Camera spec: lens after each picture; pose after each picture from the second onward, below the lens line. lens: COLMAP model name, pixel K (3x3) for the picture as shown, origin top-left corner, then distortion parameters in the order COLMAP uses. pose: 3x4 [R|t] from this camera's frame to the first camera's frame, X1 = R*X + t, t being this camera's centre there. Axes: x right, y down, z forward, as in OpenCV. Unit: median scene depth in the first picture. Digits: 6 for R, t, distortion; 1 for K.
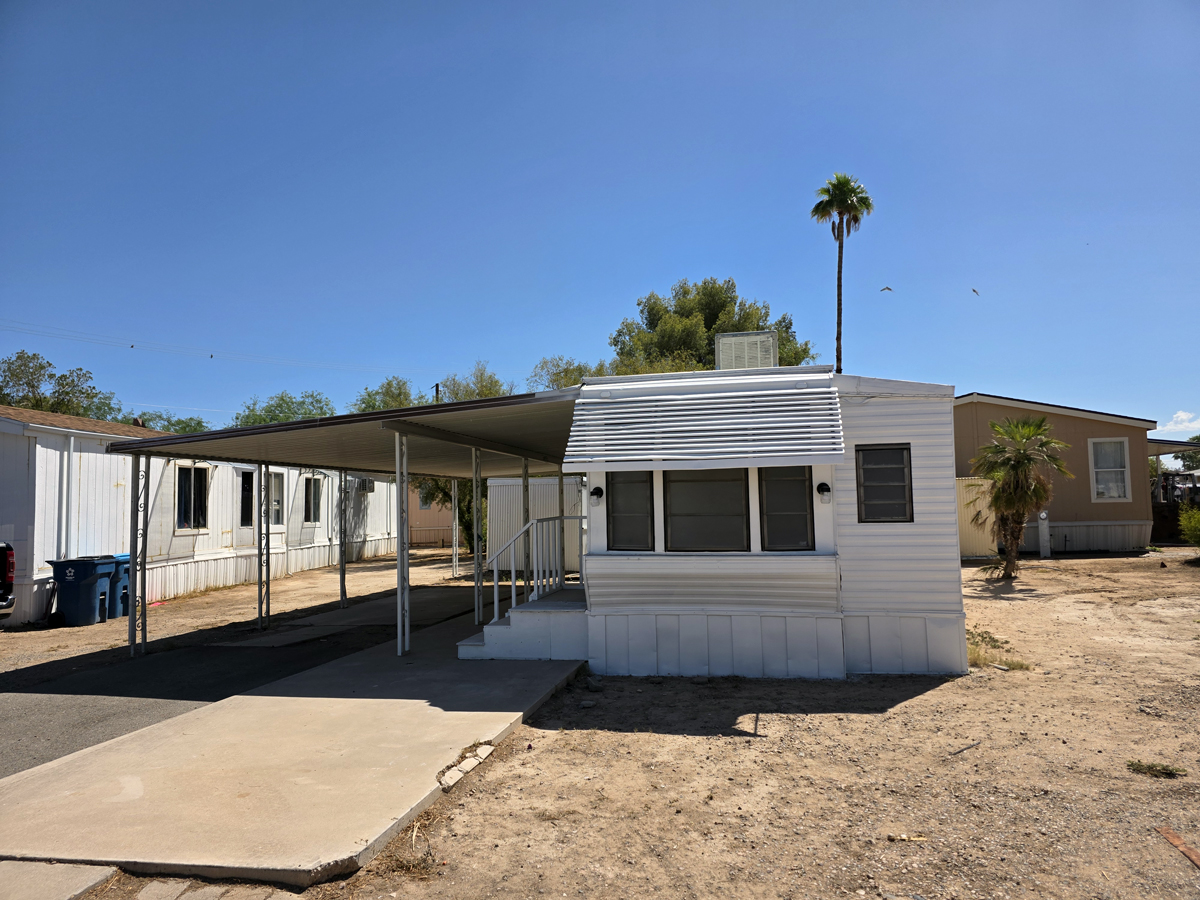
lens RADIAL K [[808.5, 0, 607.1], [0, 808.5, 447.9], [0, 0, 1]] dist [0.060527, -0.056020]
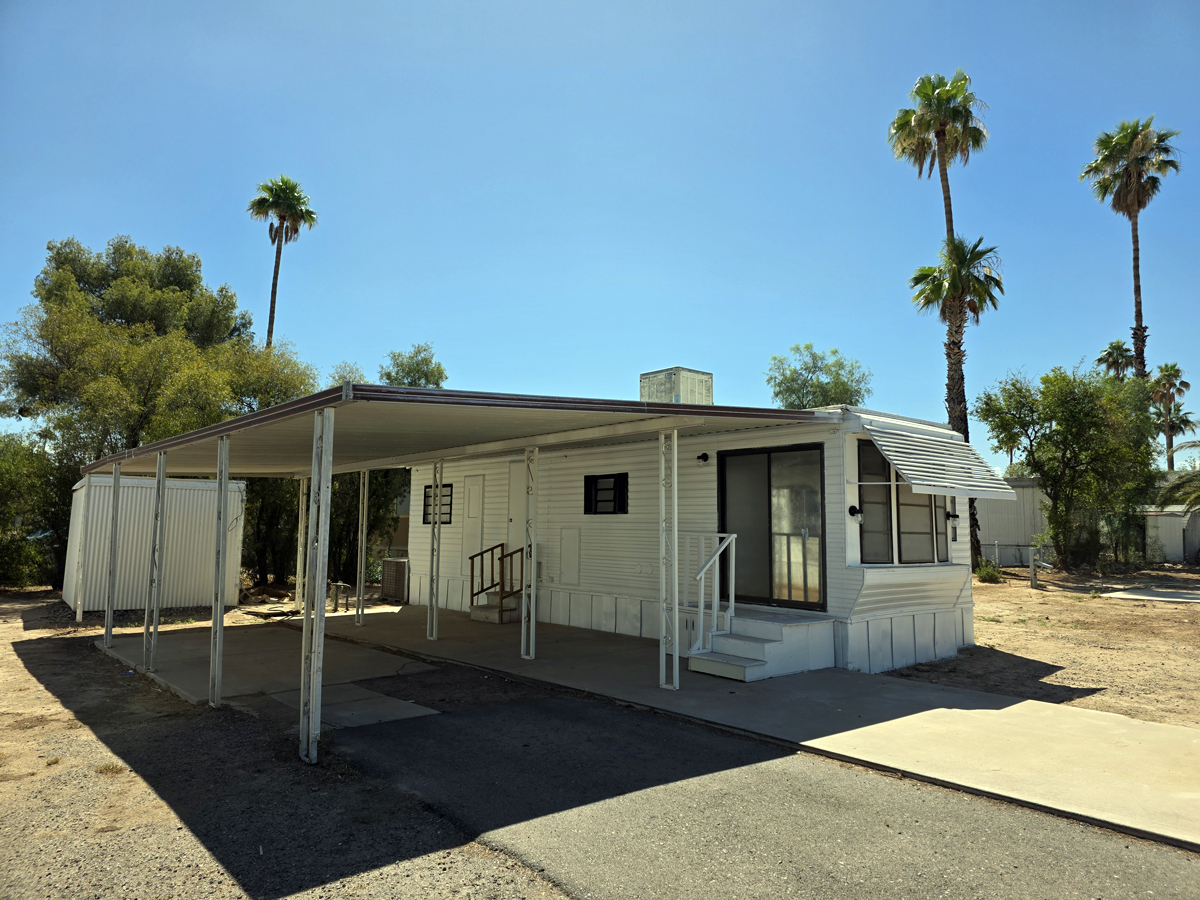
lens RADIAL K [[808.5, 0, 608.5], [0, 808.5, 449.1], [0, 0, 1]] dist [0.060527, -0.056020]
pose [[0.593154, 0.103616, 0.798394, -0.220265], [-0.080694, 0.994341, -0.069096, 0.014849], [-0.801035, -0.023441, 0.598158, 0.120874]]
